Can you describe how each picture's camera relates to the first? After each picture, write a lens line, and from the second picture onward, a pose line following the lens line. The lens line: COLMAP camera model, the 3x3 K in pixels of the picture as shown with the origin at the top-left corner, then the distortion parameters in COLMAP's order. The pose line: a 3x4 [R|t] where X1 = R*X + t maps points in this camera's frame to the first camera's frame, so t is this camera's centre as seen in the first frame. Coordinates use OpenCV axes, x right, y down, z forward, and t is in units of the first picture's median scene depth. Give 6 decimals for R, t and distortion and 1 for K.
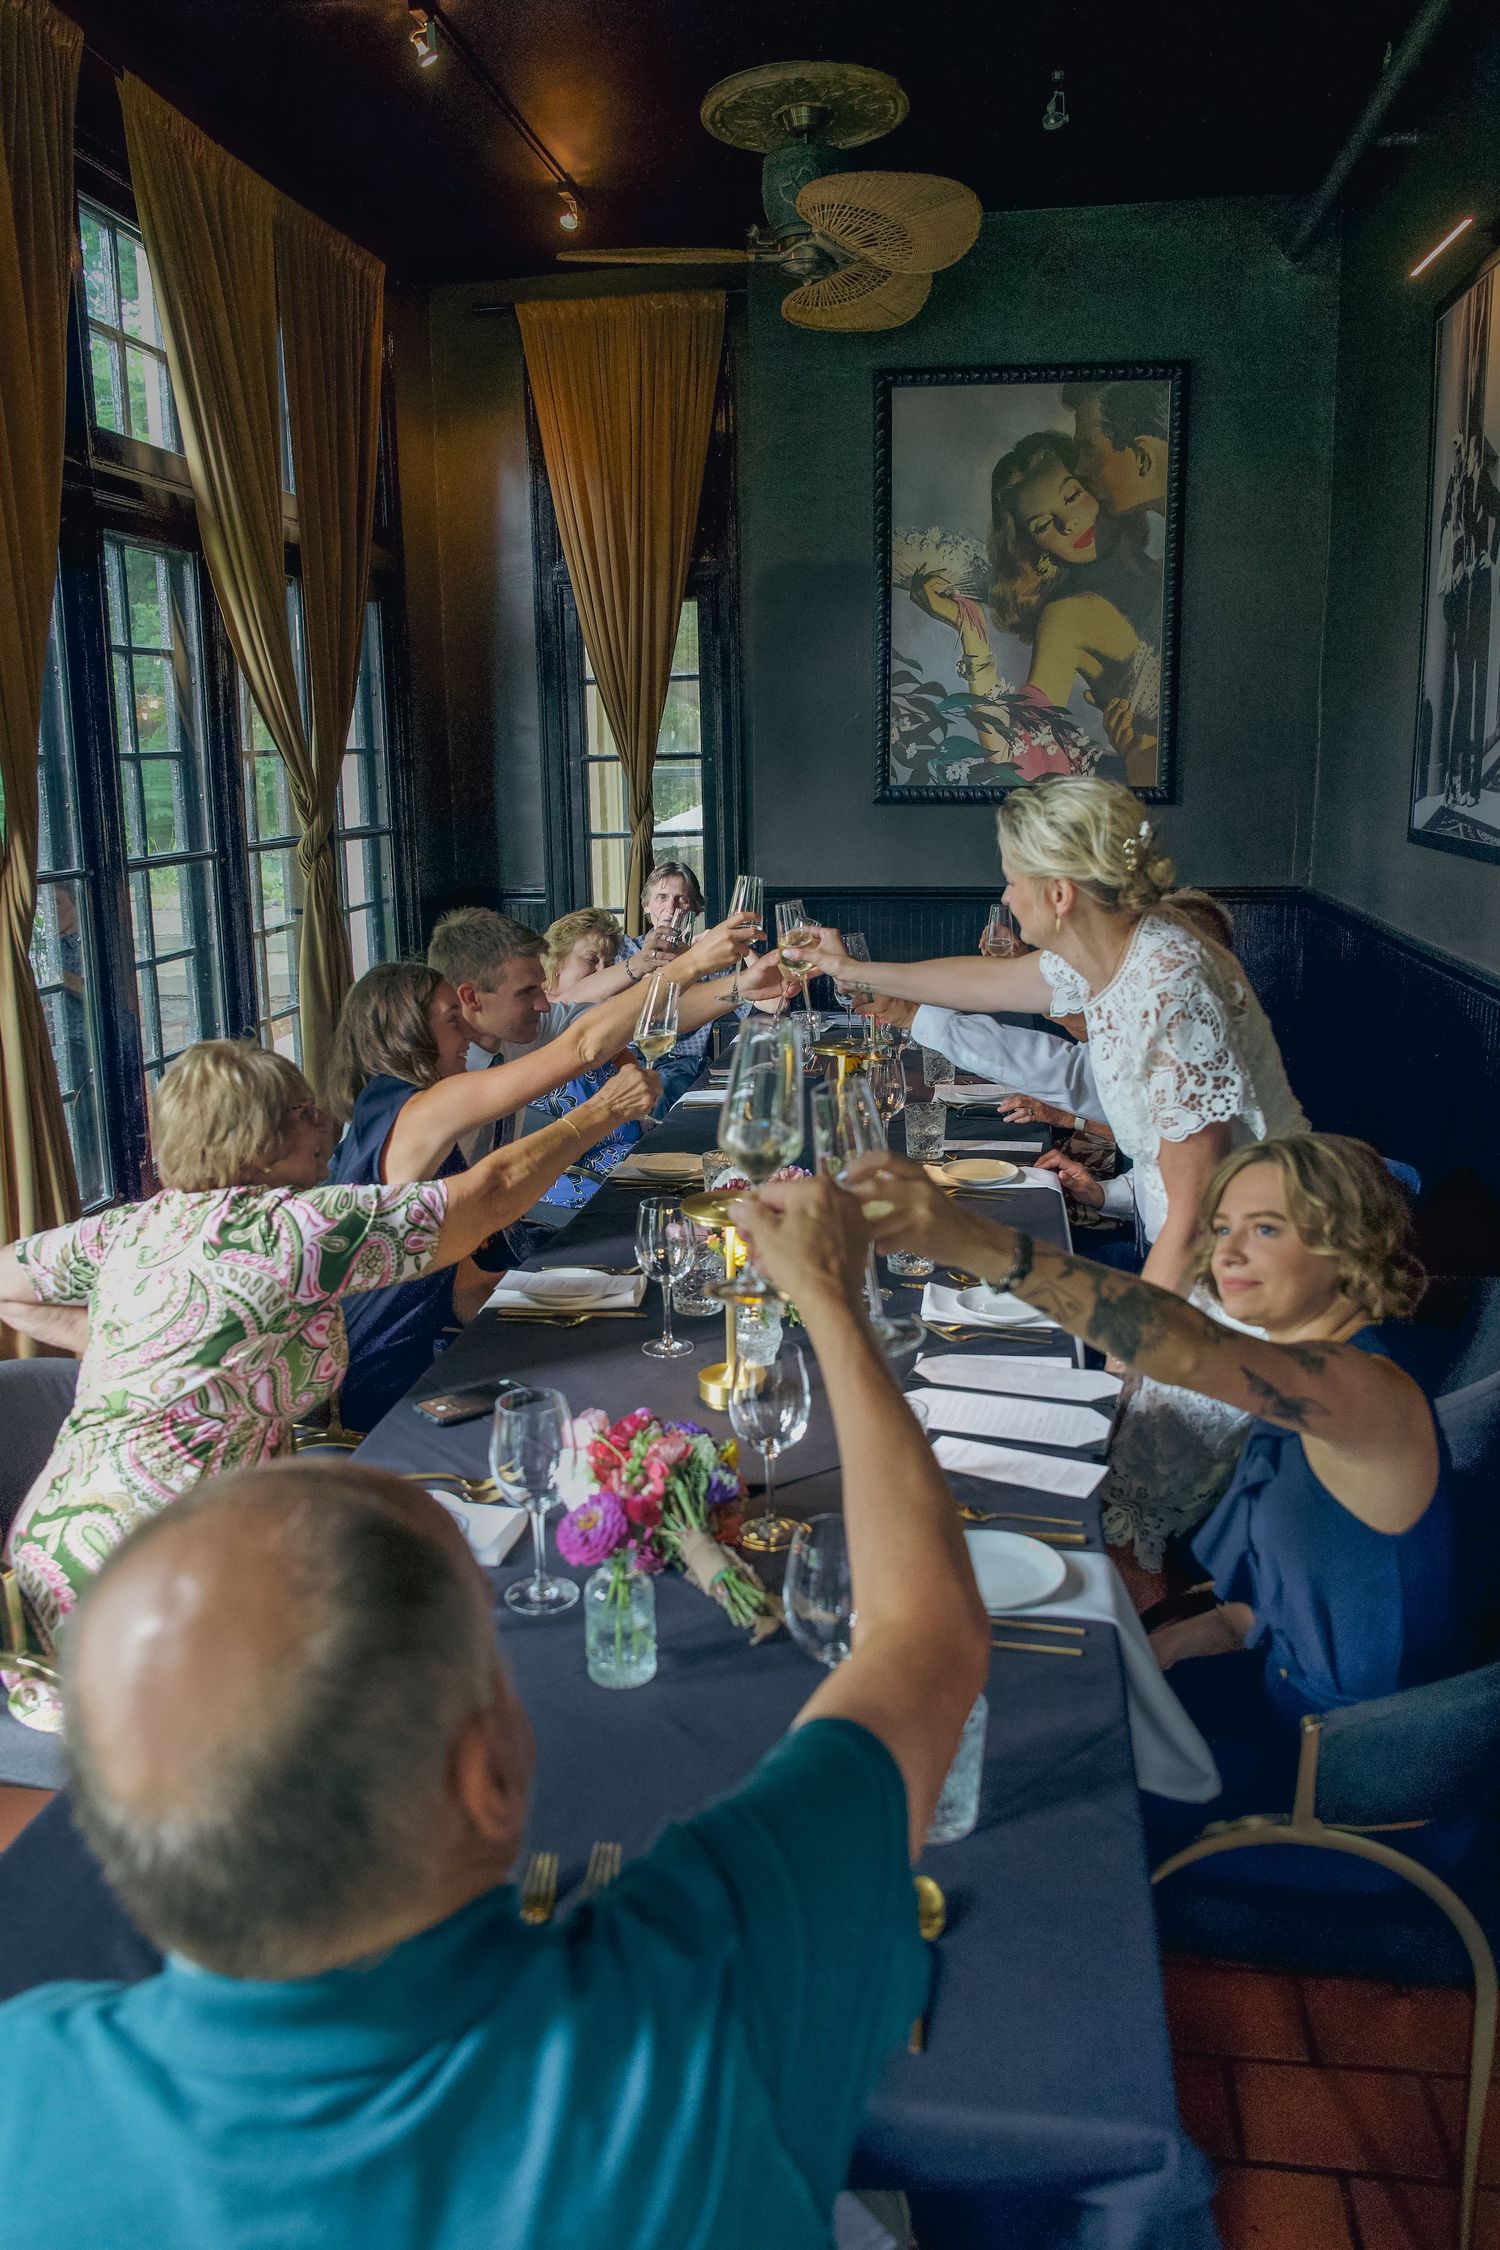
lens RADIAL K [[1694.3, 0, 750.0], [0, 1694.3, 1125.0], [0, 0, 1]] dist [-0.141478, 0.096660]
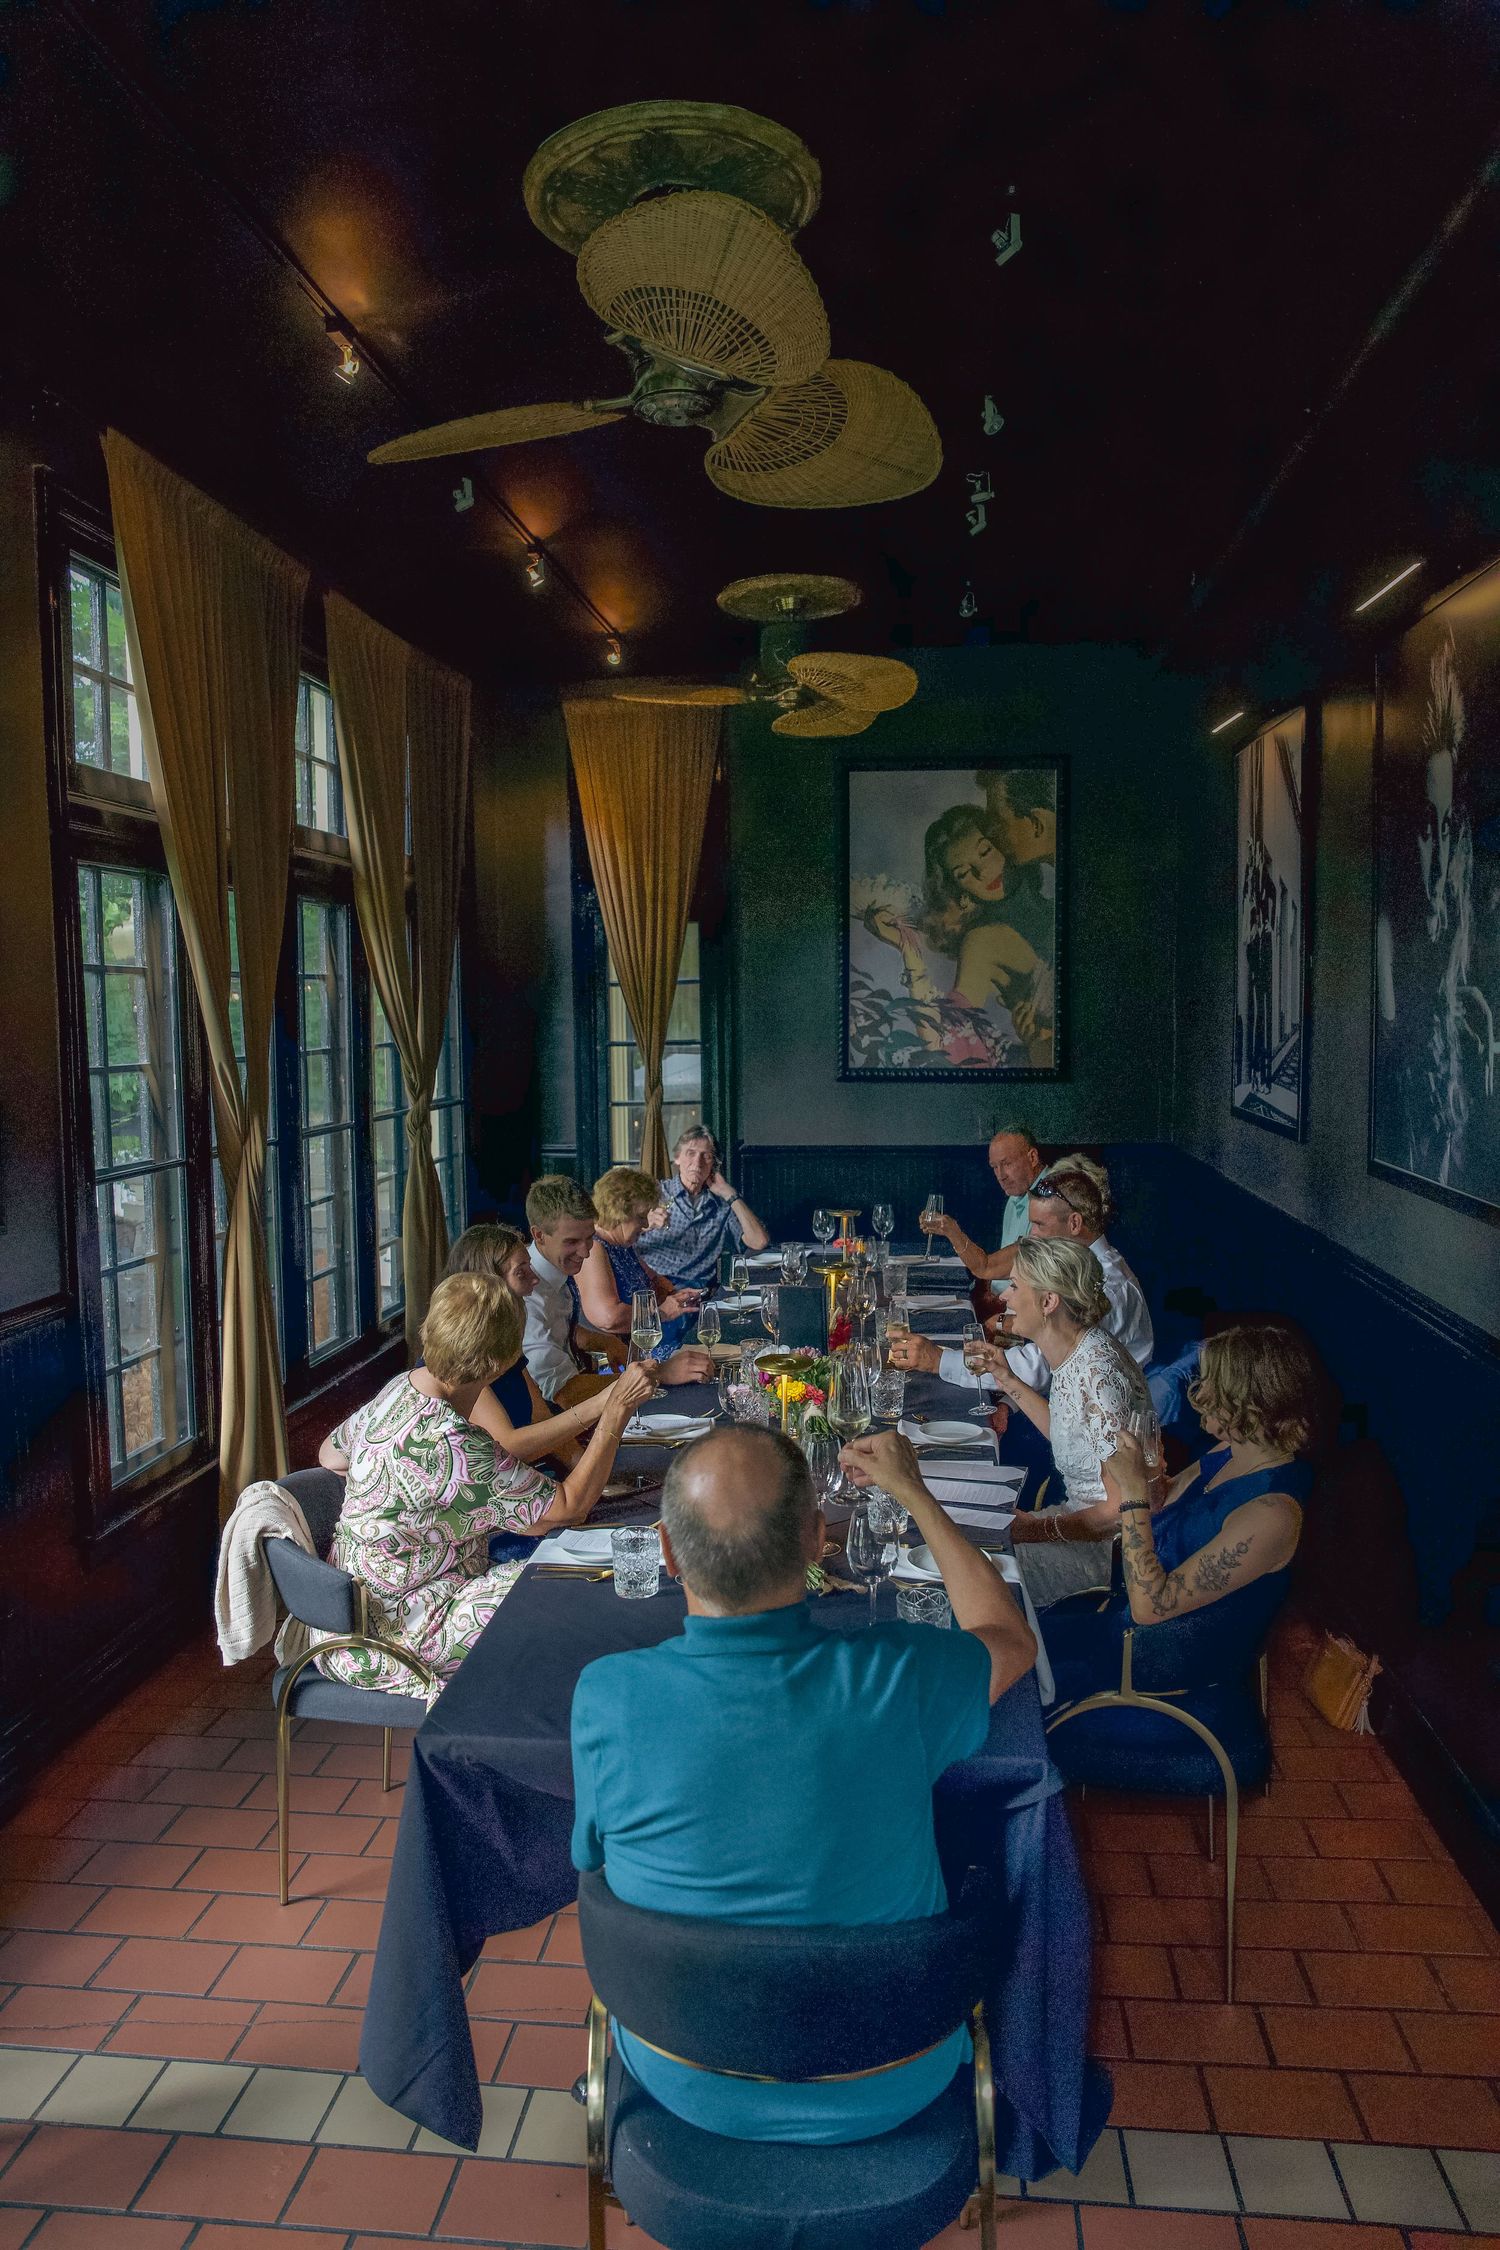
lens RADIAL K [[1615.8, 0, 750.0], [0, 1615.8, 1125.0], [0, 0, 1]] dist [-0.145641, 0.000874]
pose [[0.999287, -0.000655, 0.037745, -0.042704], [0.005853, 0.990449, -0.137753, 0.013978], [-0.037294, 0.137876, 0.989747, -0.236437]]
